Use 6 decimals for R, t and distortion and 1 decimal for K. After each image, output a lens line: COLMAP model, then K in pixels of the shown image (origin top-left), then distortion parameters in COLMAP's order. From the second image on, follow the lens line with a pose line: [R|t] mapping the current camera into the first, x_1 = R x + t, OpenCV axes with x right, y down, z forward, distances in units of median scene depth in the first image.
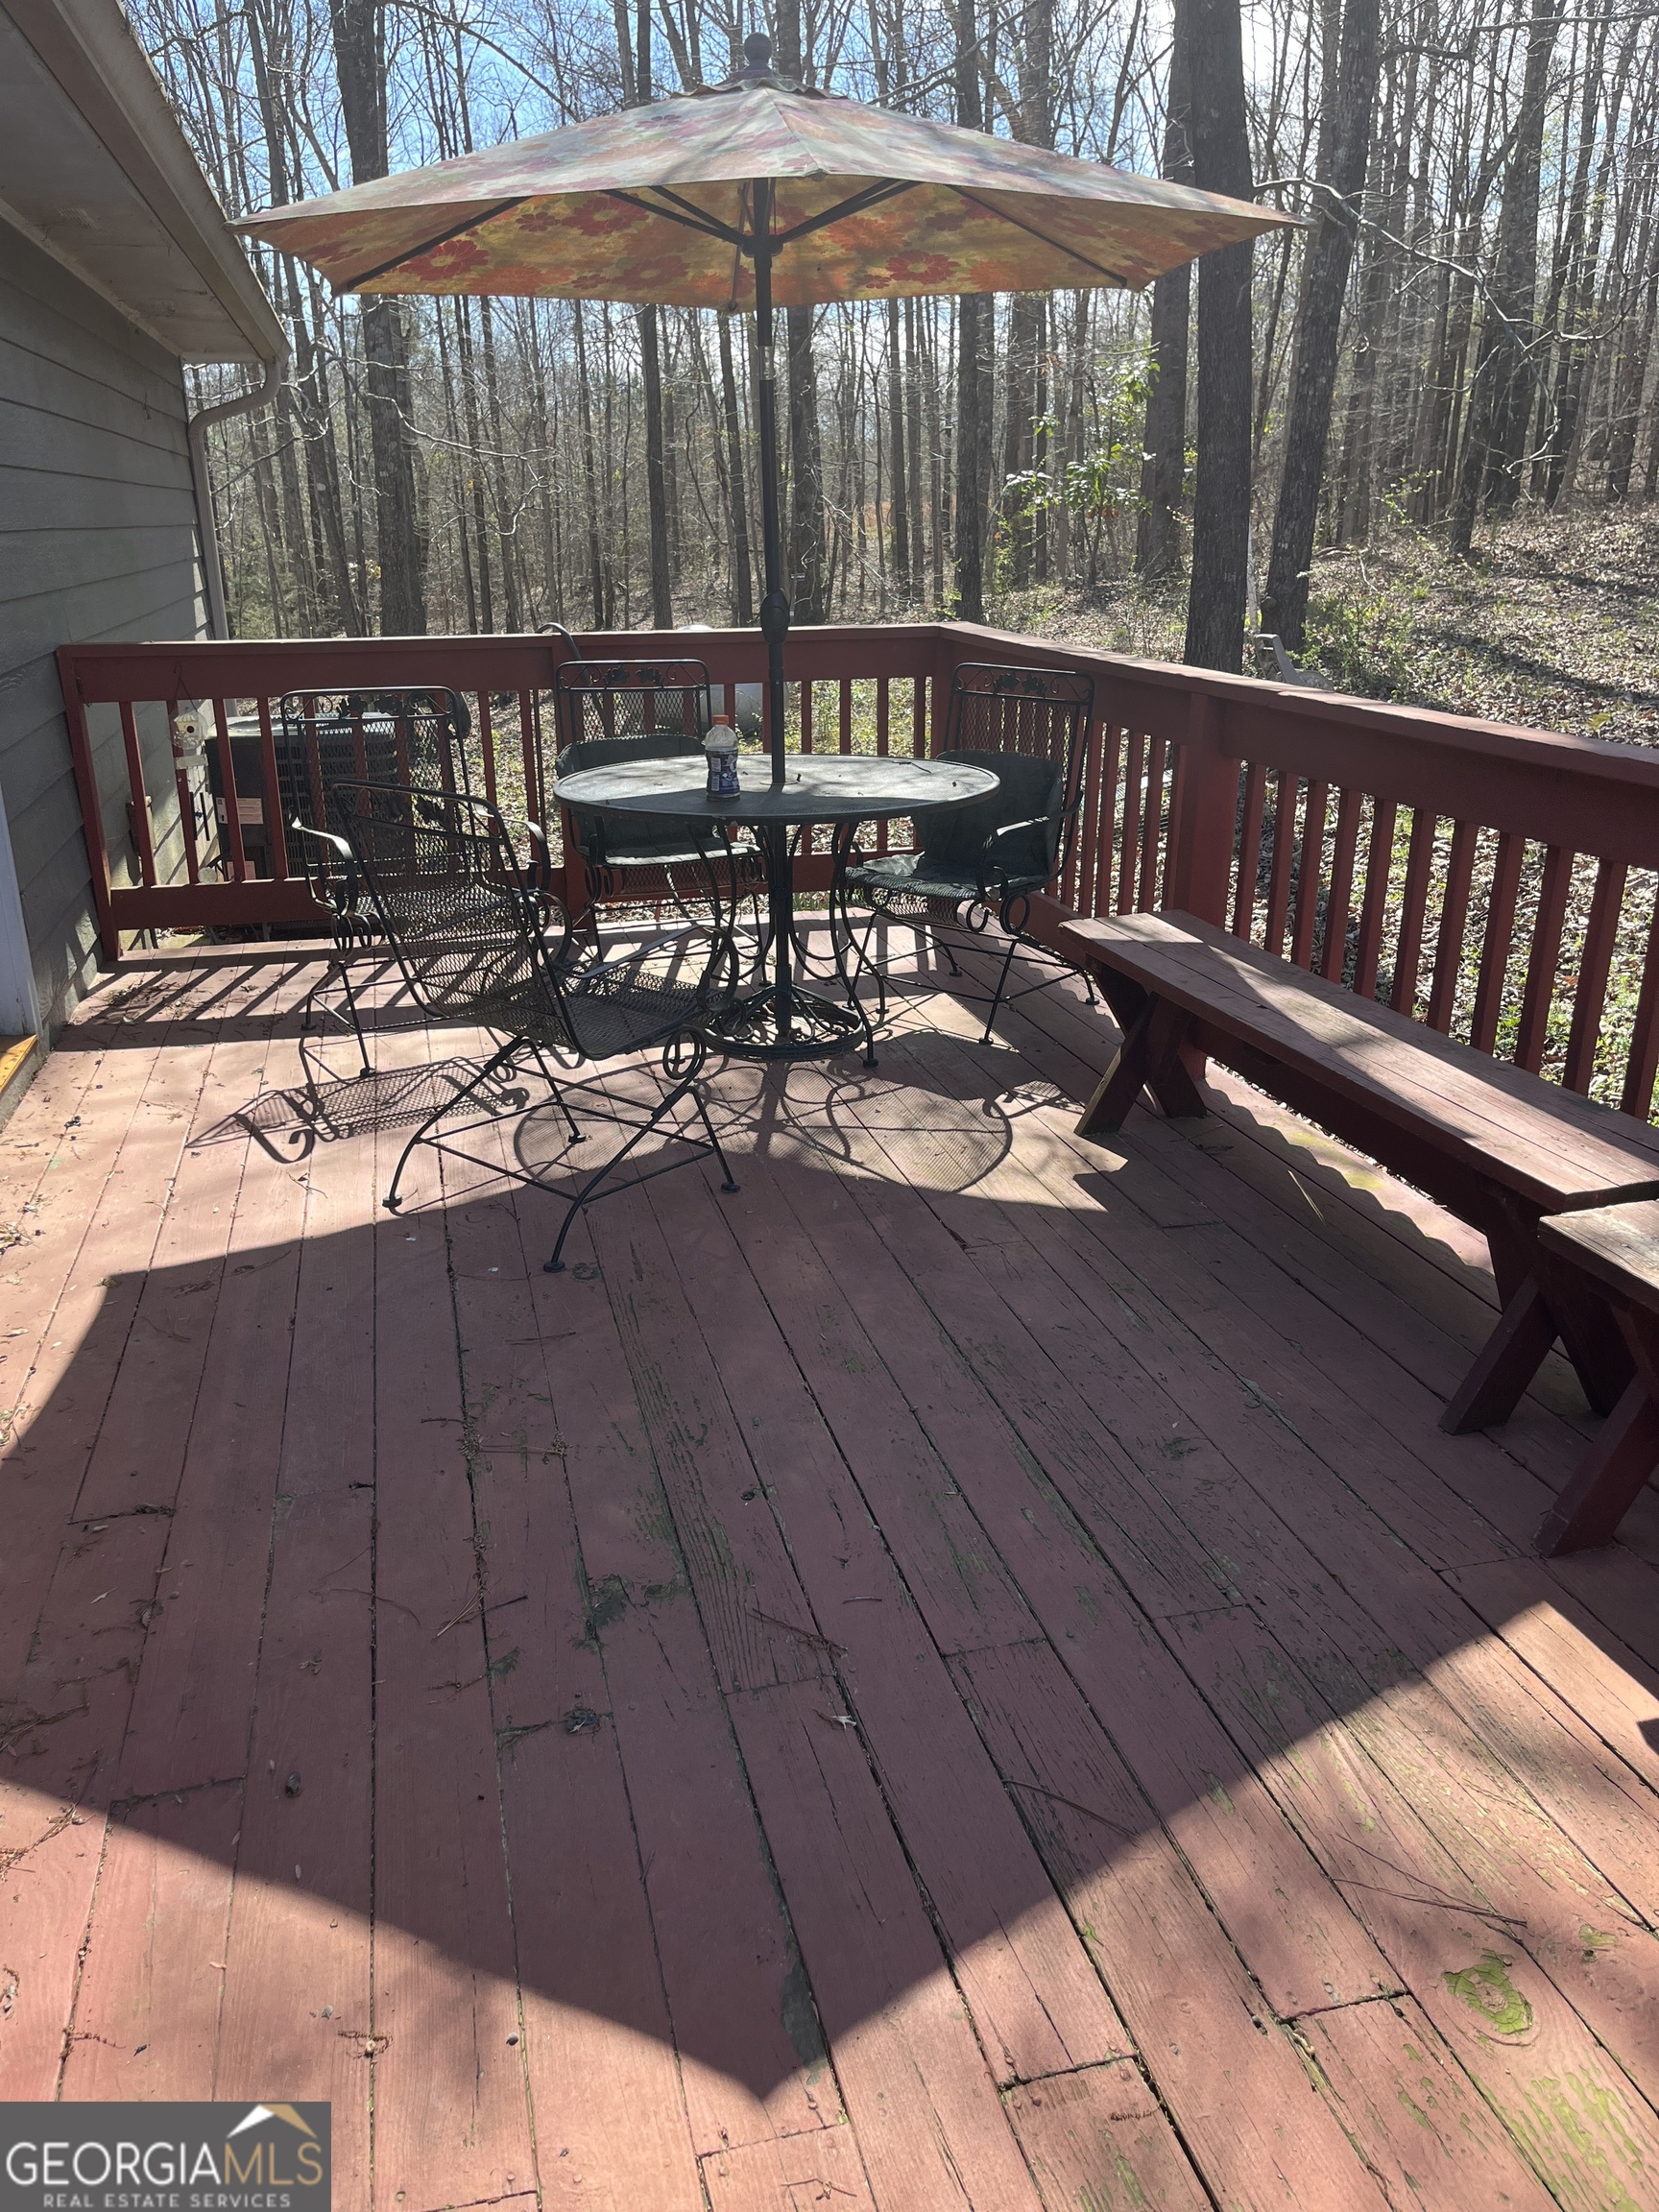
lens RADIAL K [[1682.5, 0, 820.5], [0, 1682.5, 1115.6], [0, 0, 1]] dist [0.036885, -0.050128]
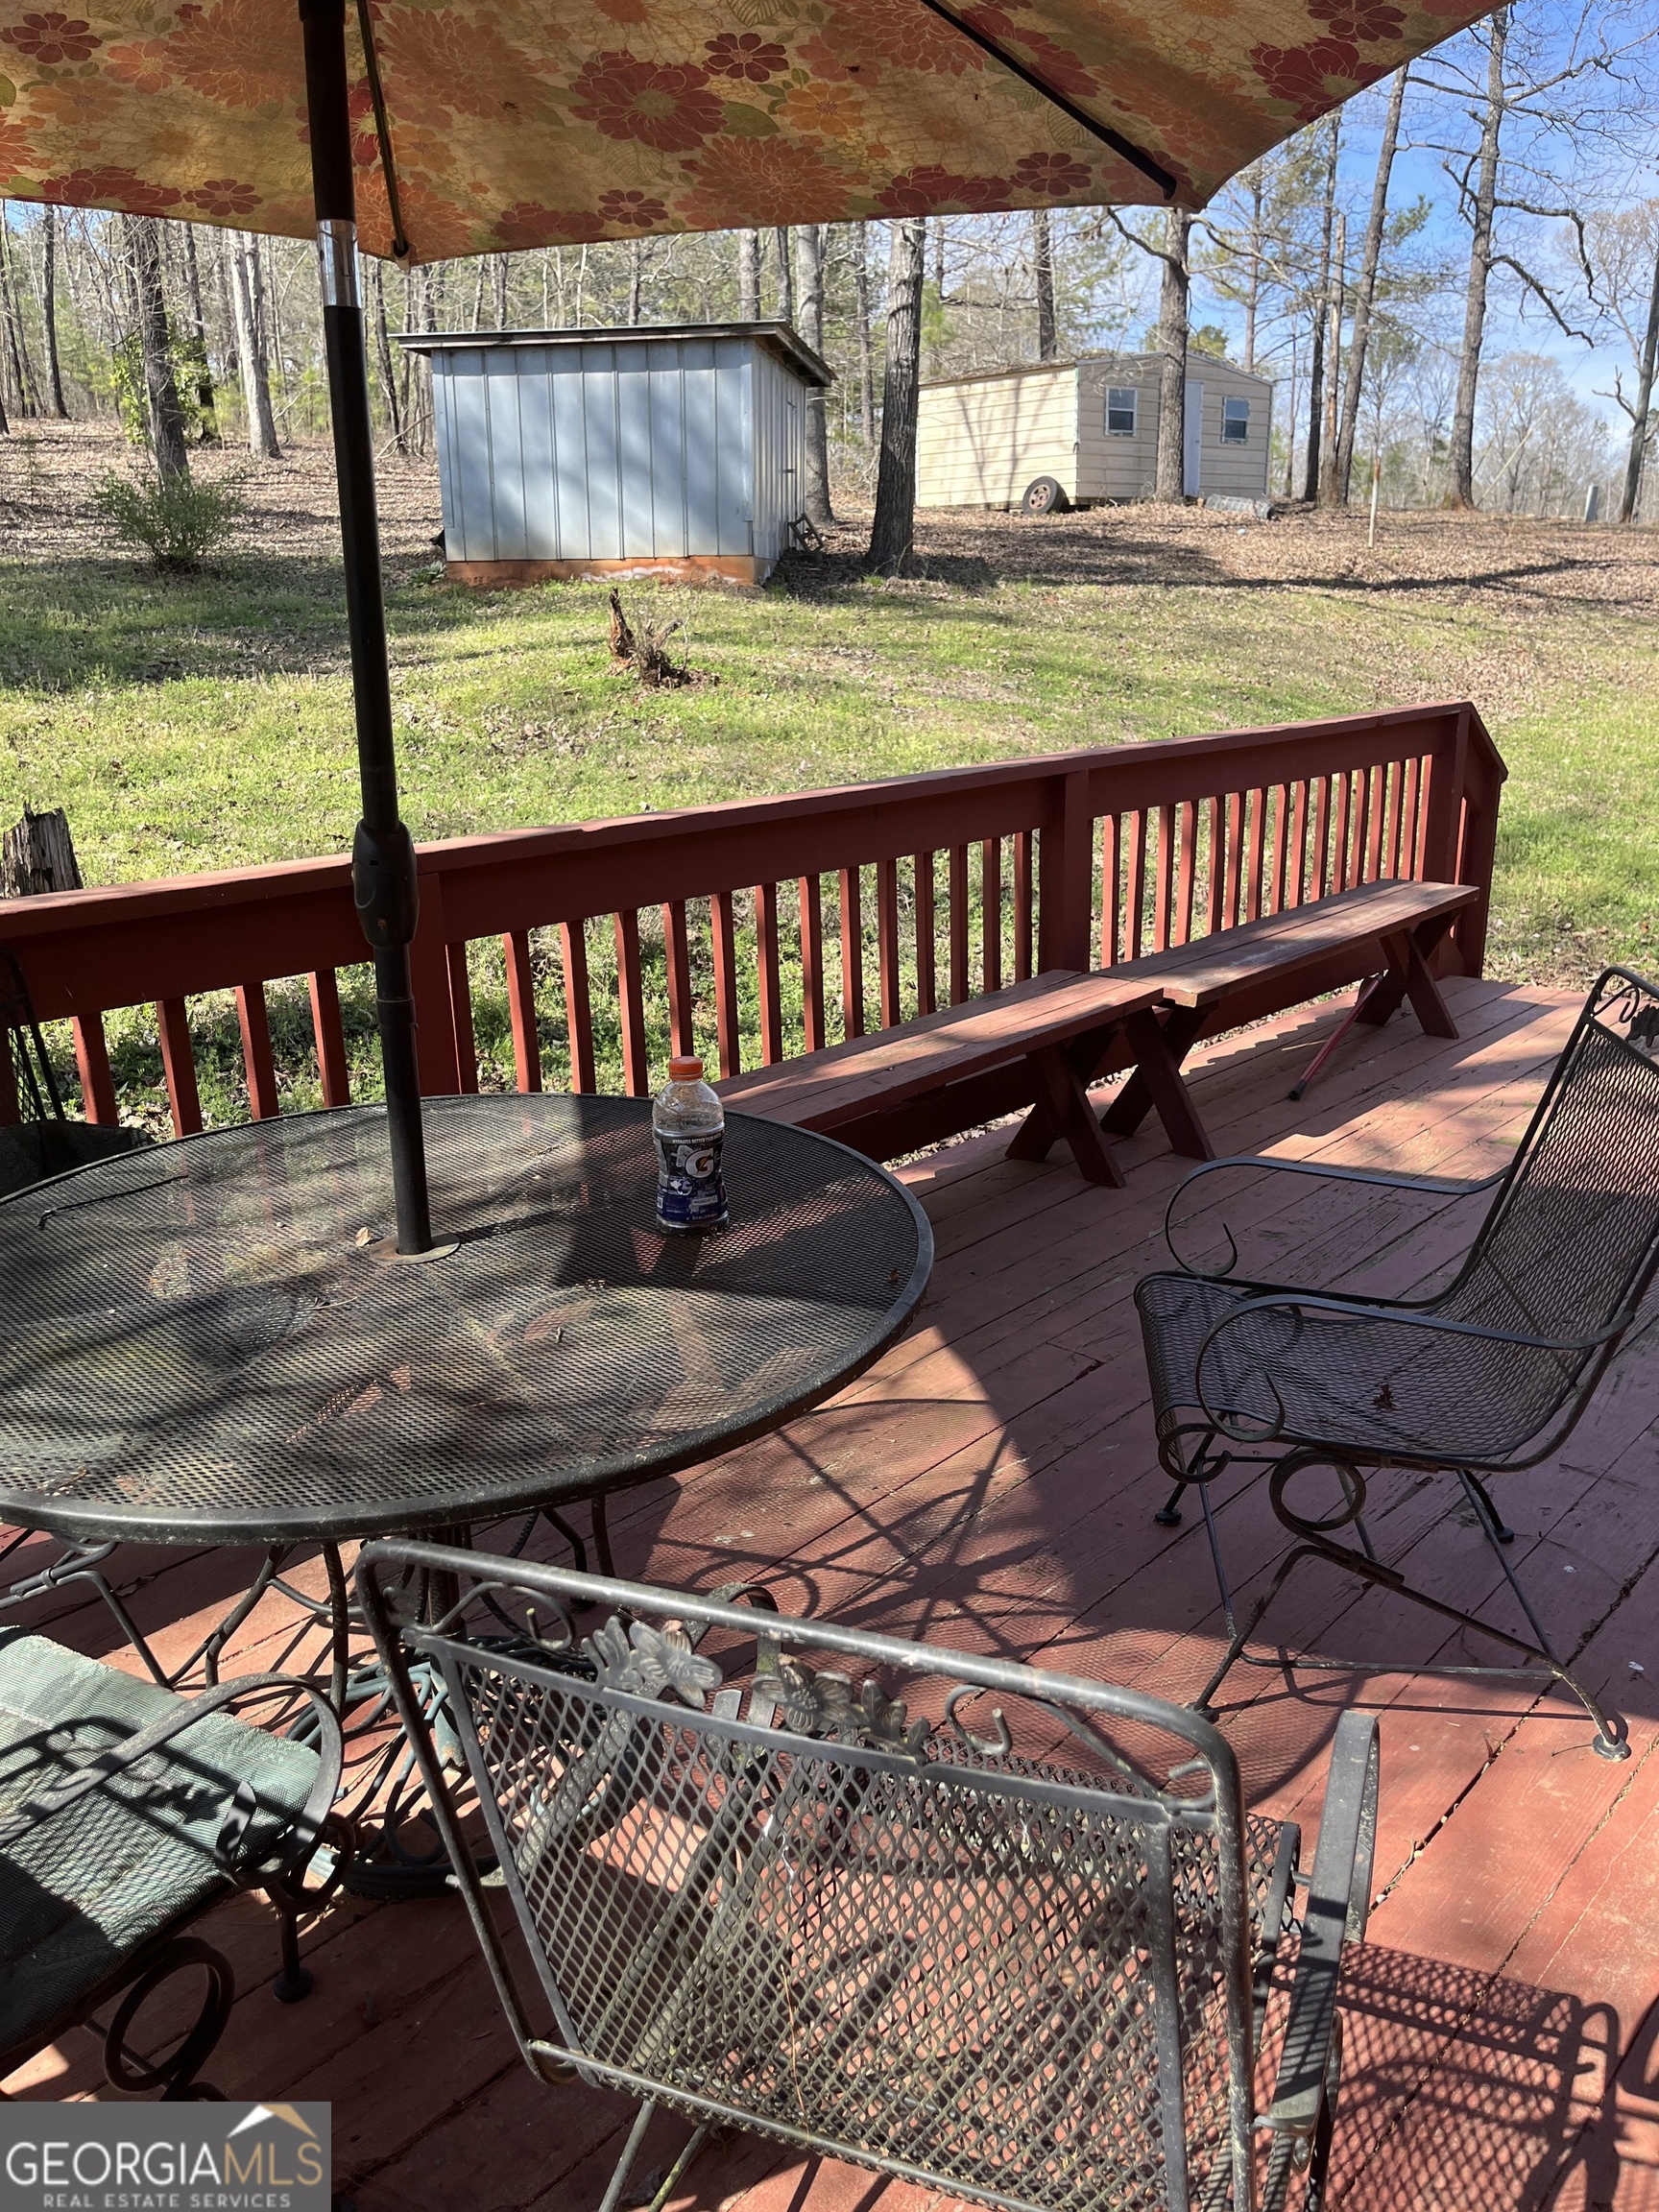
lens RADIAL K [[1682.5, 0, 840.0], [0, 1682.5, 1098.4], [0, 0, 1]] dist [0.036885, -0.050128]
pose [[-0.559882, -0.230339, 0.795912, -0.512797], [0.293494, 0.843170, 0.450473, -0.481516], [-0.774850, 0.485807, -0.404473, 1.307042]]
